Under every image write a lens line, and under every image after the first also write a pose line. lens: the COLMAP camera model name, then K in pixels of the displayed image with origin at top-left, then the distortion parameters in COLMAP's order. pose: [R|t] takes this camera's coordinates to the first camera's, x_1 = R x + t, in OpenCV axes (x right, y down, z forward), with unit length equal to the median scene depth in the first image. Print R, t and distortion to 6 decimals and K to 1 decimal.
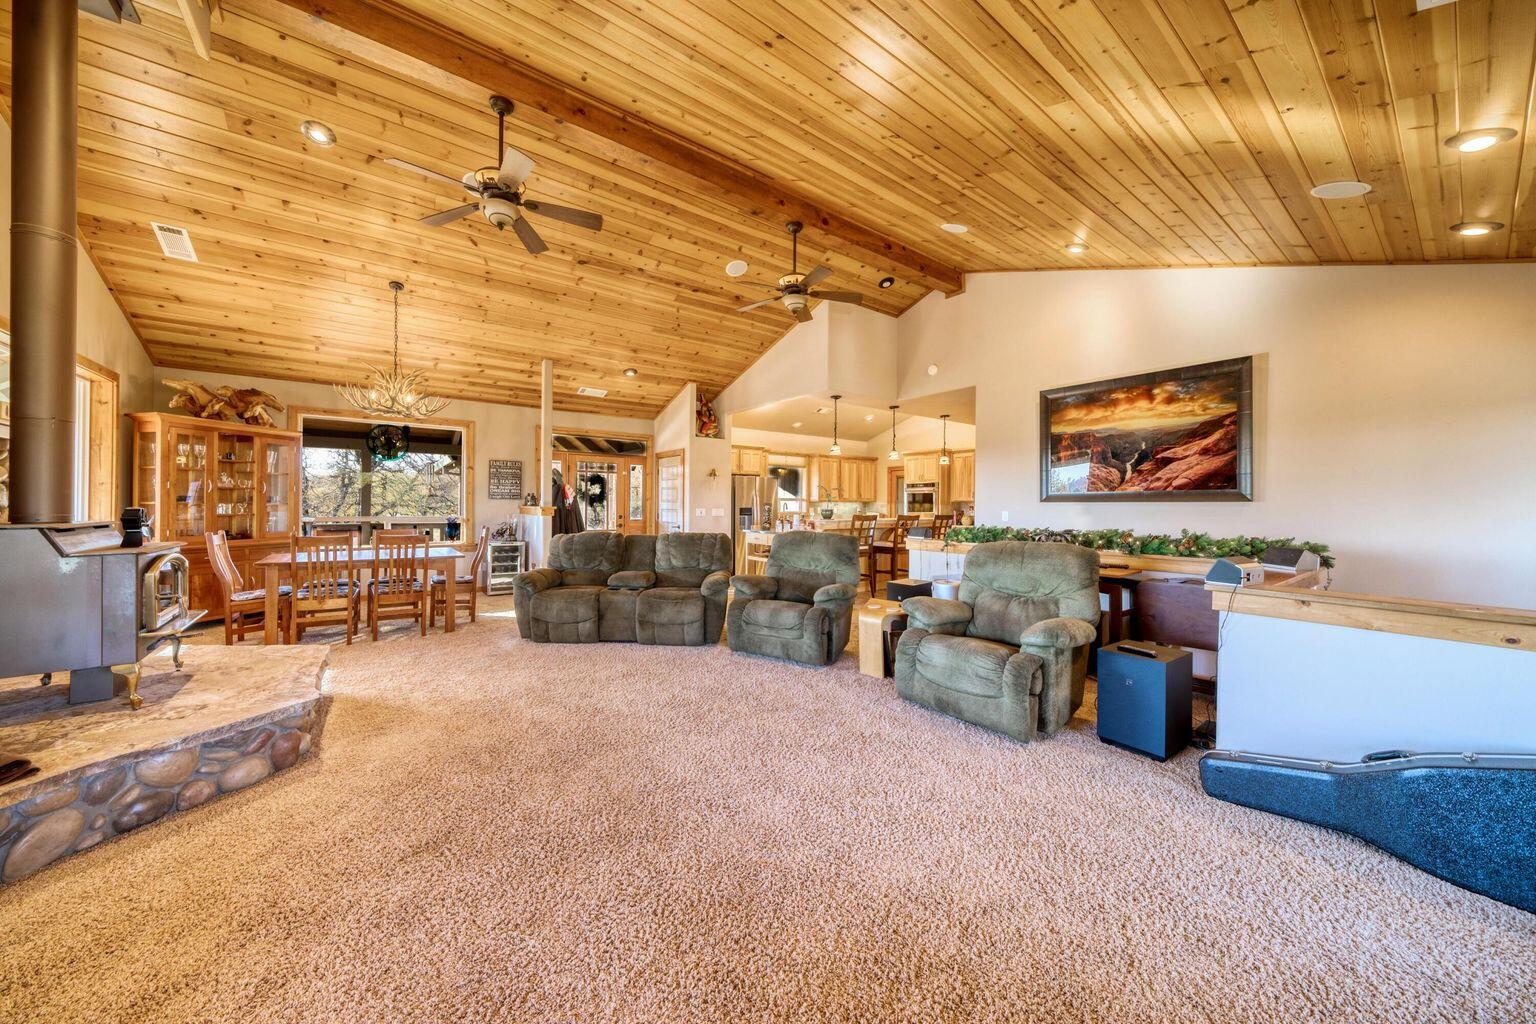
lens RADIAL K [[523.1, 0, 754.0], [0, 523.1, 507.7], [0, 0, 1]] dist [-0.001193, -0.000026]
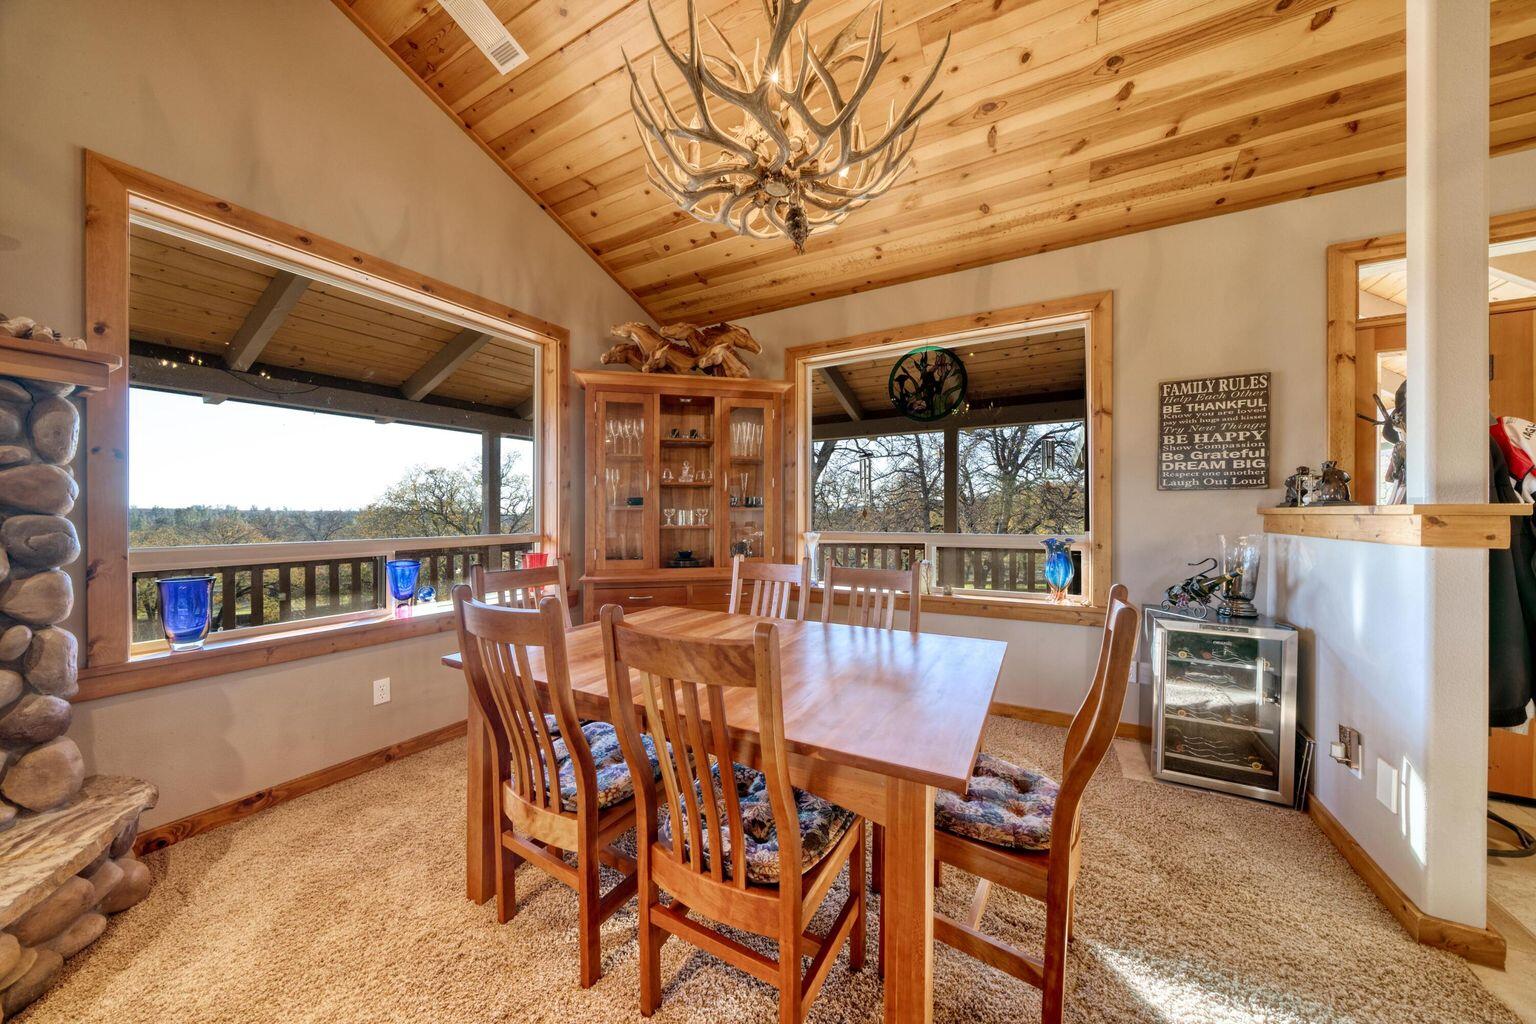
lens RADIAL K [[523.1, 0, 757.1], [0, 523.1, 518.7], [0, 0, 1]] dist [-0.001193, -0.000026]
pose [[0.400544, -0.001943, -0.916276, -0.304427], [0.001230, 0.999998, -0.001583, 0.003310], [0.916277, -0.000493, 0.400546, 0.638161]]
